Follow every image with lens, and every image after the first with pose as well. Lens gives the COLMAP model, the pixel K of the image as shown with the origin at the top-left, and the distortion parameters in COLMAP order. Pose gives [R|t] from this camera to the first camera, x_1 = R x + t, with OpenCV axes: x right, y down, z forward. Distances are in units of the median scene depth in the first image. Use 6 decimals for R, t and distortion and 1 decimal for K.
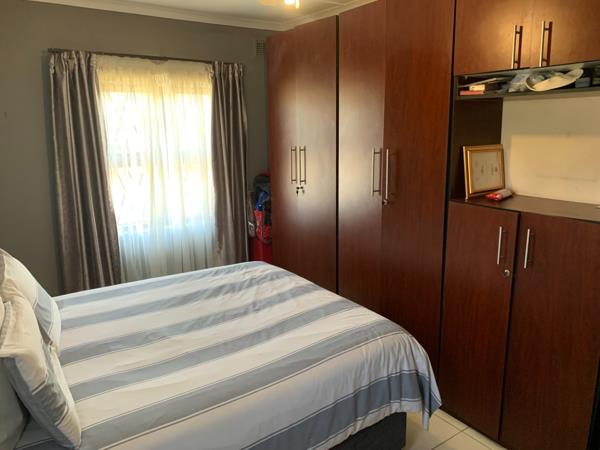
lens RADIAL K [[461.3, 0, 301.1], [0, 461.3, 225.0], [0, 0, 1]] dist [0.052413, -0.022034]
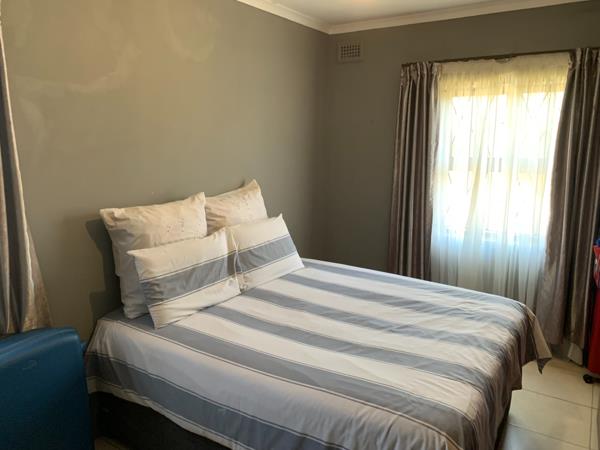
lens RADIAL K [[461.3, 0, 301.1], [0, 461.3, 222.6], [0, 0, 1]] dist [0.052413, -0.022034]
pose [[0.382705, 0.192357, -0.903624, 0.514323], [-0.209341, 0.970700, 0.117975, -0.077061], [0.899841, 0.144016, 0.411760, 0.362700]]
